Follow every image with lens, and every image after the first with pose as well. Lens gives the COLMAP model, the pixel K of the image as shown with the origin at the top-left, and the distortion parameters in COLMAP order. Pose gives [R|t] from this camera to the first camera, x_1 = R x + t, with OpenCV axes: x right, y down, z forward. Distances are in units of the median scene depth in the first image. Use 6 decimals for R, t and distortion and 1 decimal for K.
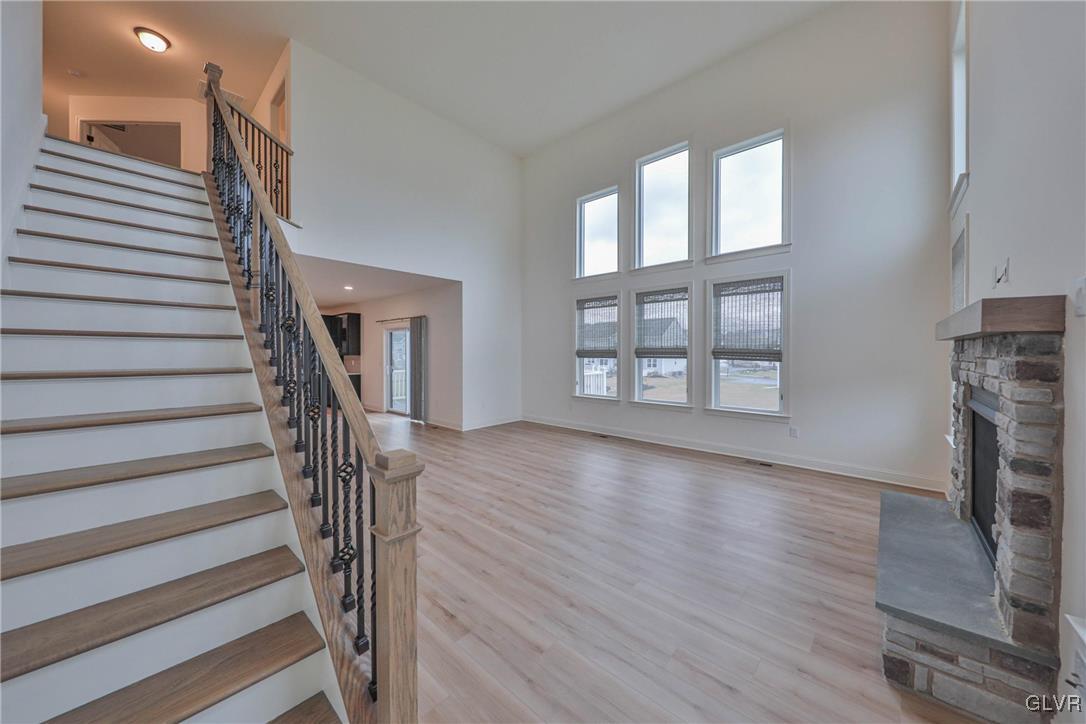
lens RADIAL K [[379.2, 0, 552.9], [0, 379.2, 360.9], [0, 0, 1]] dist [-0.000208, -0.000243]
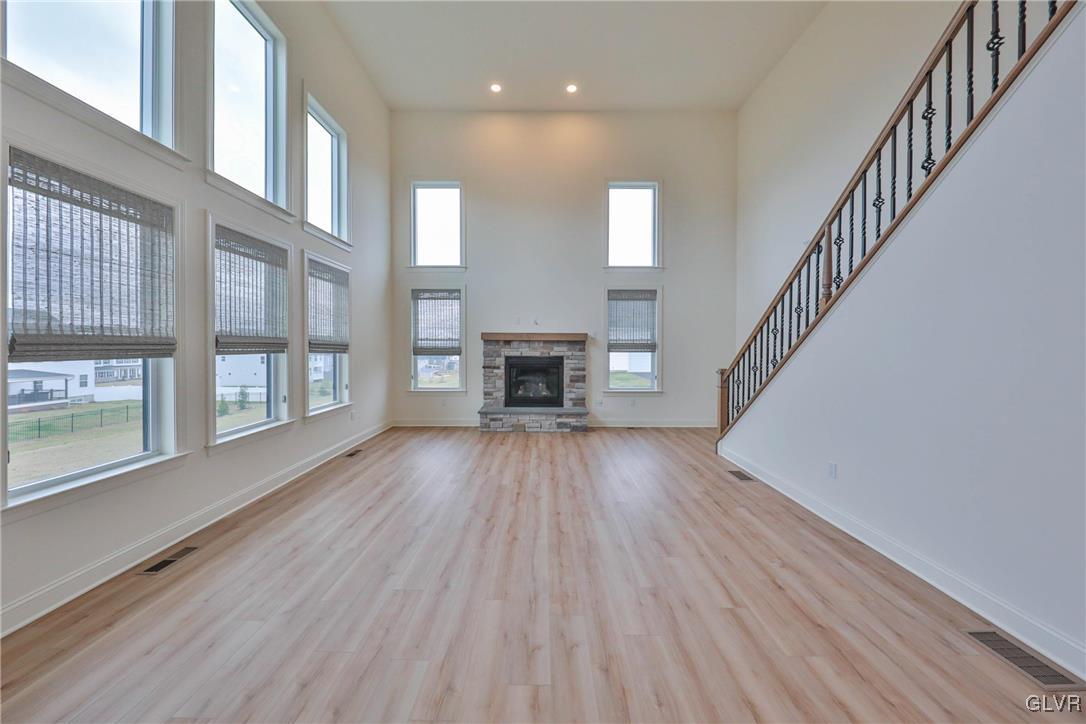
lens RADIAL K [[378.1, 0, 543.6], [0, 378.1, 342.6], [0, 0, 1]] dist [0.000257, -0.000104]
pose [[-0.662691, 0.003900, 0.748883, -0.519220], [0.015247, 0.999849, 0.008285, -0.025372], [-0.748738, 0.016909, -0.662651, 1.212884]]
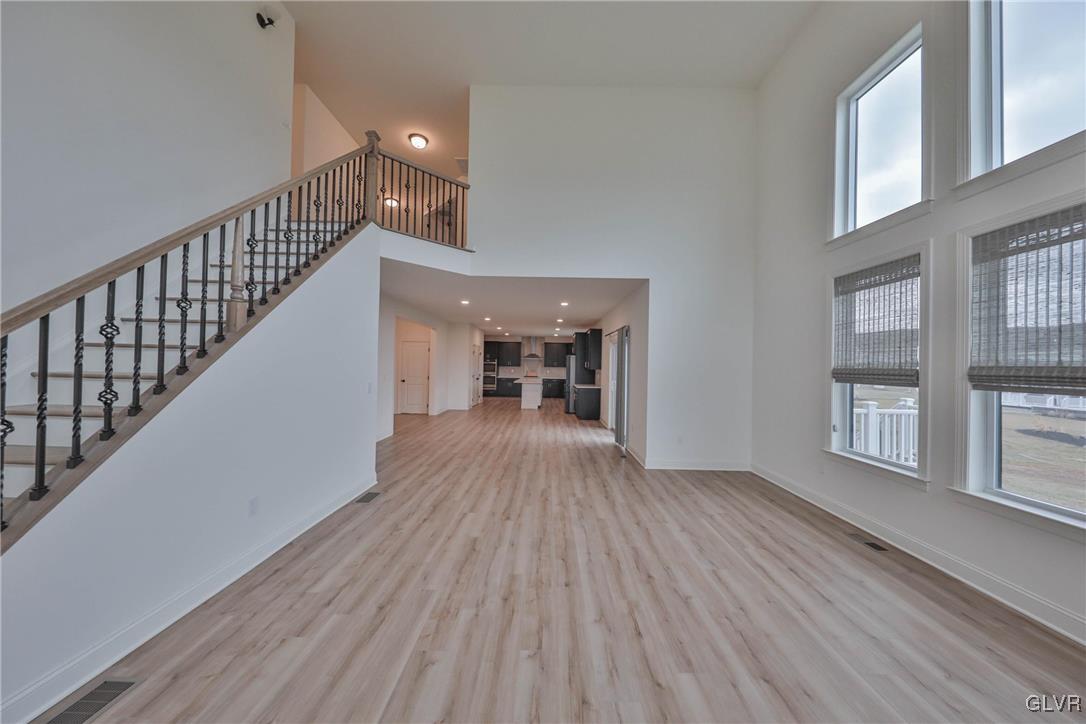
lens RADIAL K [[365.7, 0, 544.2], [0, 365.7, 364.1], [0, 0, 1]] dist [0.000036, -0.000162]
pose [[0.652377, 0.010909, -0.757816, 0.260893], [-0.036891, 0.999168, -0.017375, -0.013764], [0.756997, 0.039291, 0.652236, 0.451490]]
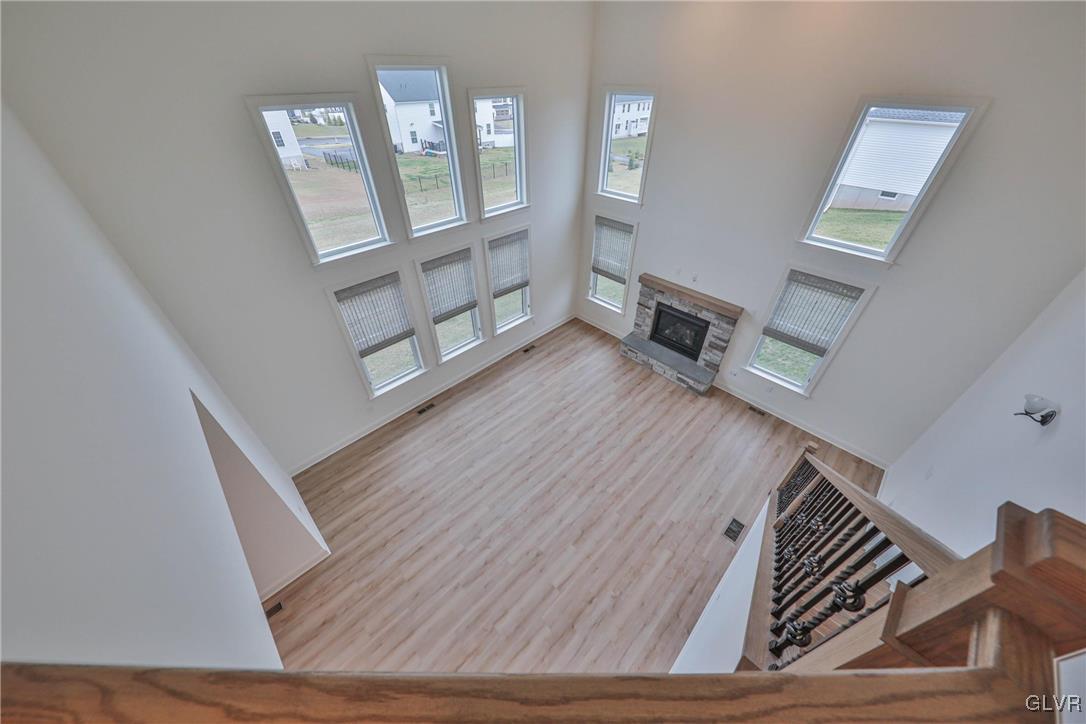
lens RADIAL K [[365.6, 0, 543.0], [0, 365.6, 362.0], [0, 0, 1]] dist [0.011132, -0.000043]
pose [[0.064092, -0.622728, 0.779809, -0.672530], [0.017018, 0.781984, 0.623066, -0.625894], [-0.997799, -0.026663, 0.060717, 0.796586]]
